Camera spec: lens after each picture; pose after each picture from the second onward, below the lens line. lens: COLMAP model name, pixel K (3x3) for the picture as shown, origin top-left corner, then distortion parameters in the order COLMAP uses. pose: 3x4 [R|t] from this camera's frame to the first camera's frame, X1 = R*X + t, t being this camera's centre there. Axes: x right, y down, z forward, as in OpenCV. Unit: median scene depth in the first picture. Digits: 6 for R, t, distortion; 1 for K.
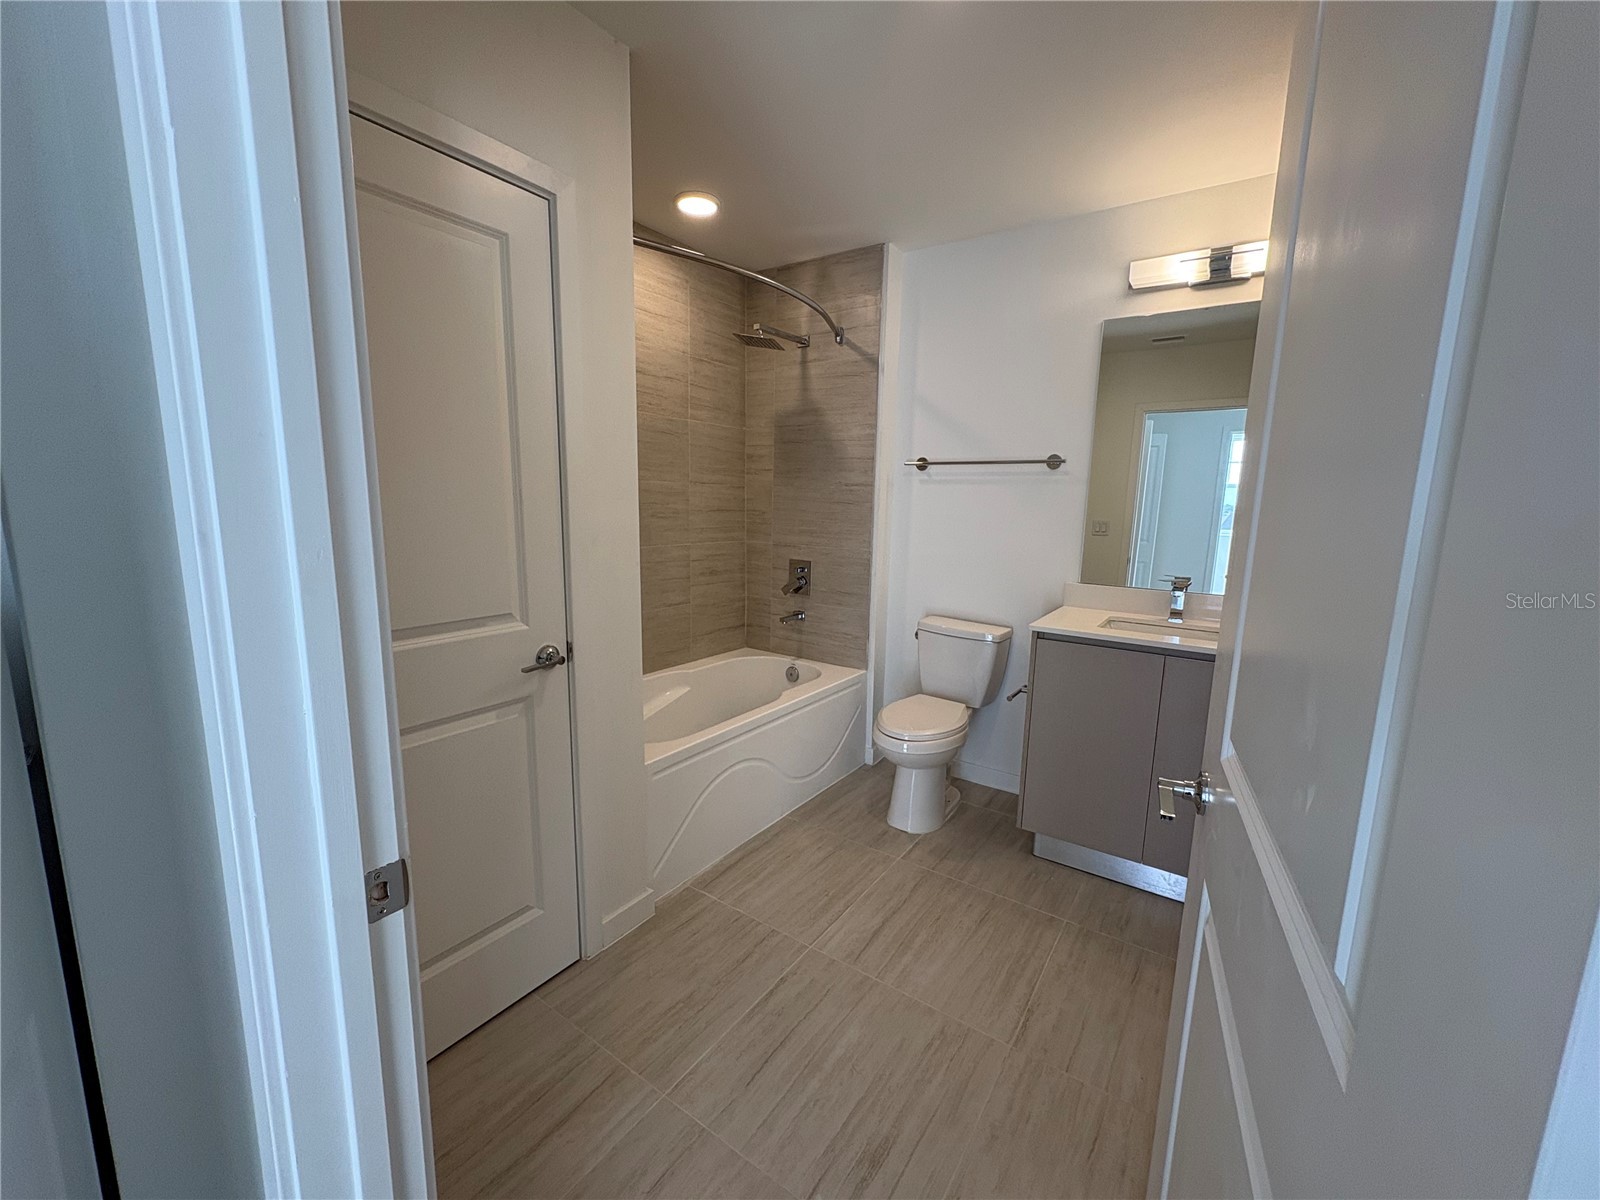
lens RADIAL K [[638.8, 0, 801.5], [0, 638.8, 600.1], [0, 0, 1]] dist [-0.000688, 0.000248]
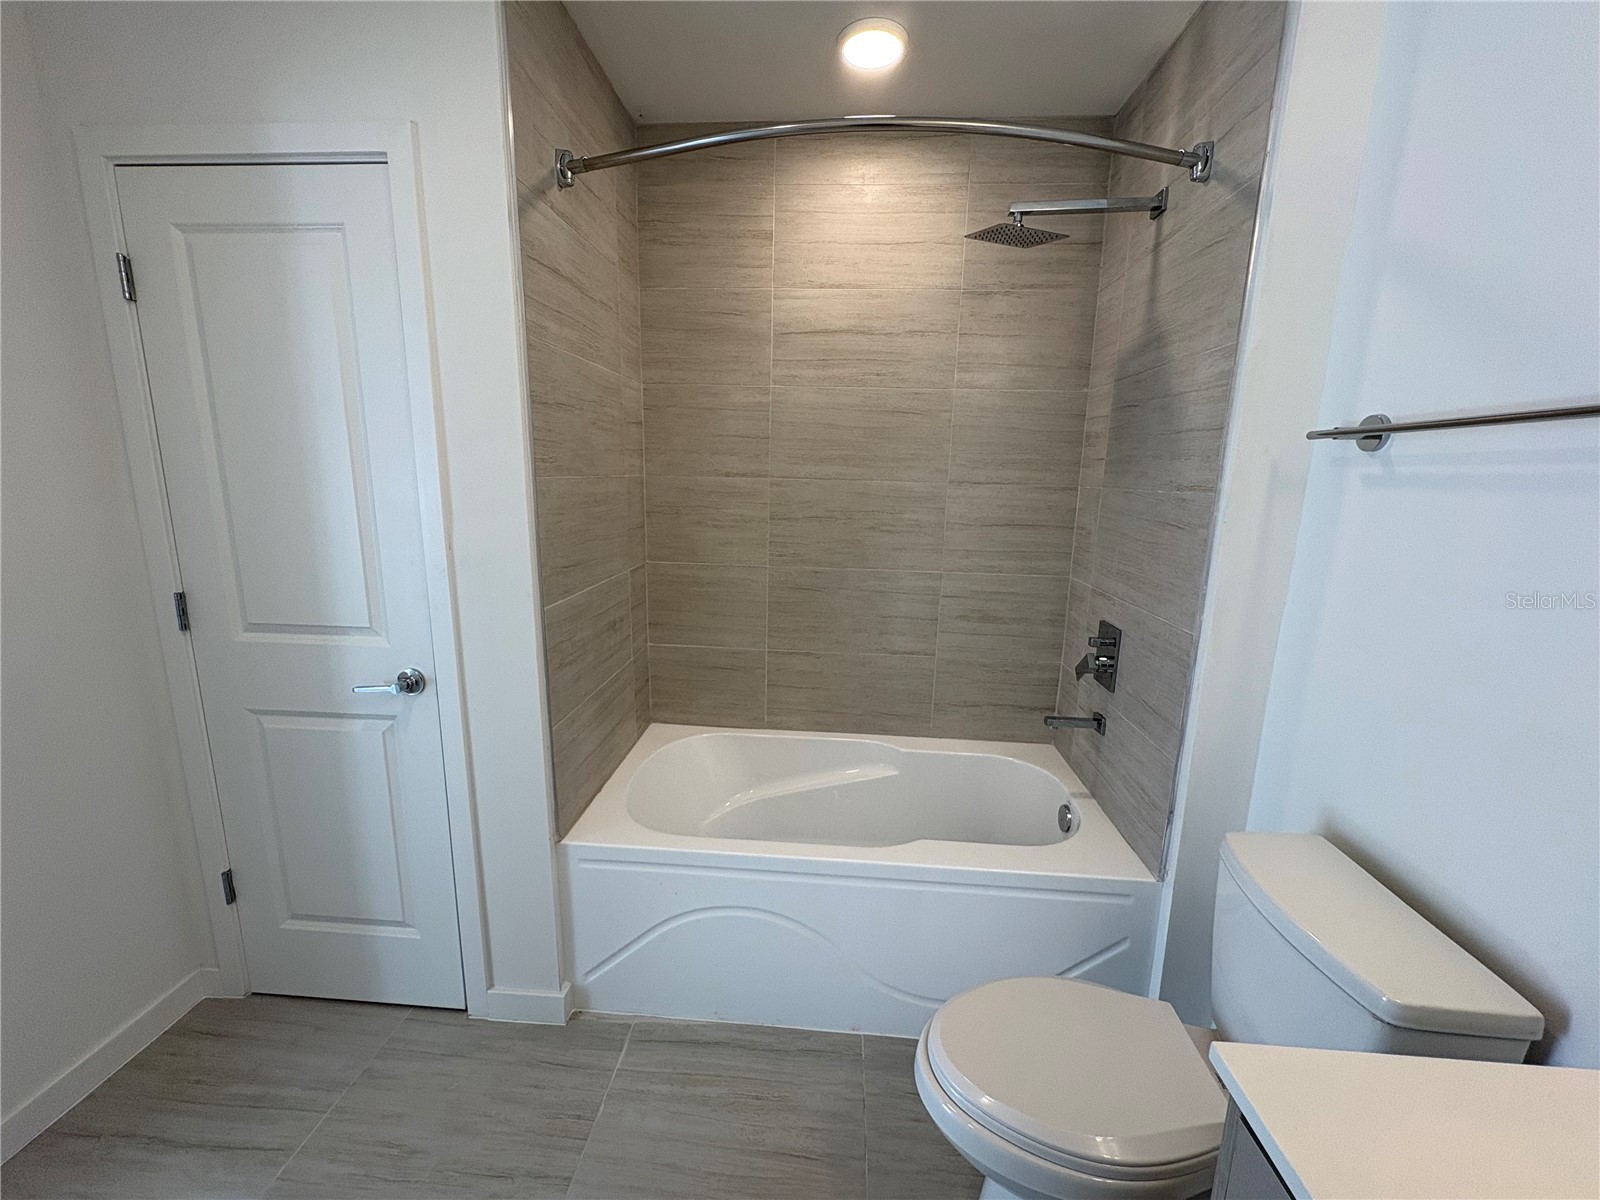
lens RADIAL K [[638.8, 0, 801.5], [0, 638.8, 600.1], [0, 0, 1]] dist [-0.000688, 0.000248]
pose [[0.506037, 0.156261, -0.848239, 0.346272], [-0.144867, 0.984879, 0.095009, -0.103862], [0.850259, 0.074804, 0.521022, 0.527754]]
